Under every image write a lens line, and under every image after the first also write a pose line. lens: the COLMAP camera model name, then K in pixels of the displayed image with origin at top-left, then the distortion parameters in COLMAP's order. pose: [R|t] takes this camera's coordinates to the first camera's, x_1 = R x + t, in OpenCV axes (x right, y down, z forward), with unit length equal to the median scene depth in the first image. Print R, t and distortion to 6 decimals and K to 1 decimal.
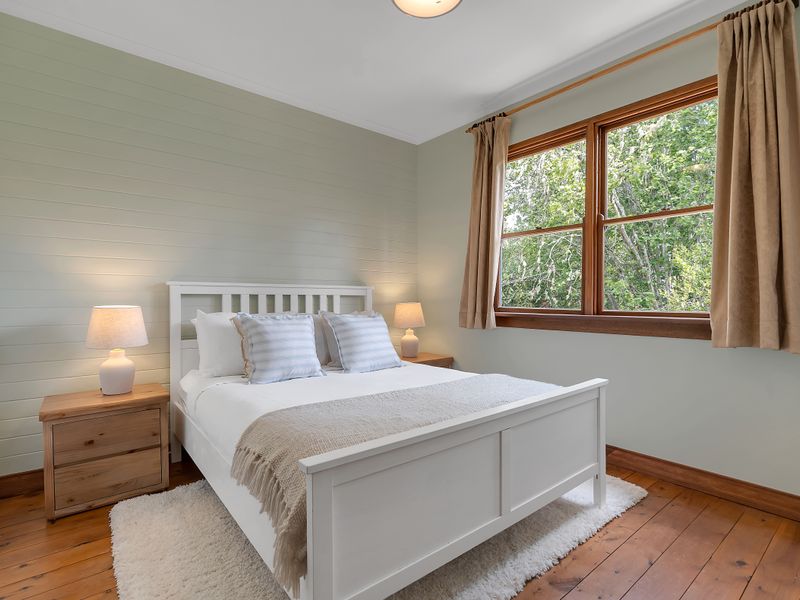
lens RADIAL K [[391.9, 0, 400.0], [0, 391.9, 300.0], [0, 0, 1]] dist [-0.000748, 0.000194]
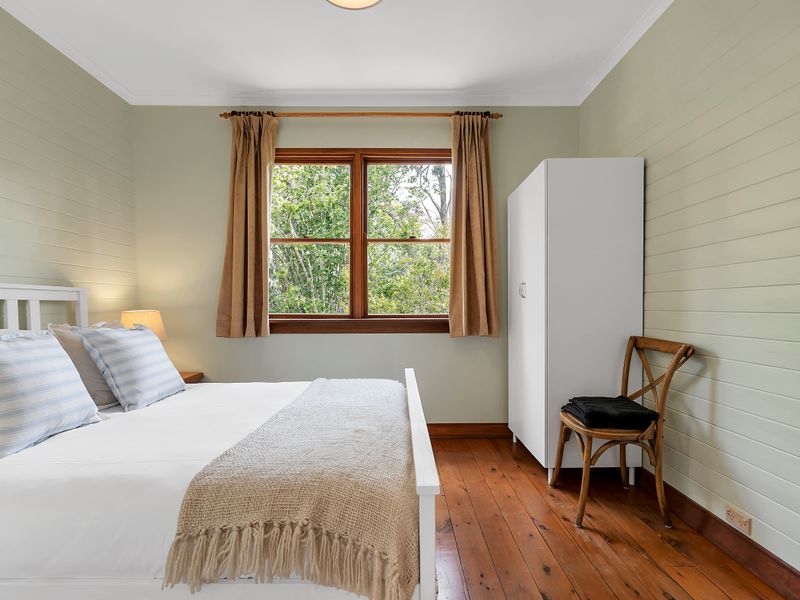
lens RADIAL K [[389.5, 0, 398.6], [0, 389.5, 317.3], [0, 0, 1]] dist [0.000701, 0.000436]
pose [[0.646723, -0.026715, 0.762257, -0.324204], [0.005069, 0.999515, 0.030730, -0.000813], [-0.762708, -0.016010, 0.646545, 0.154796]]
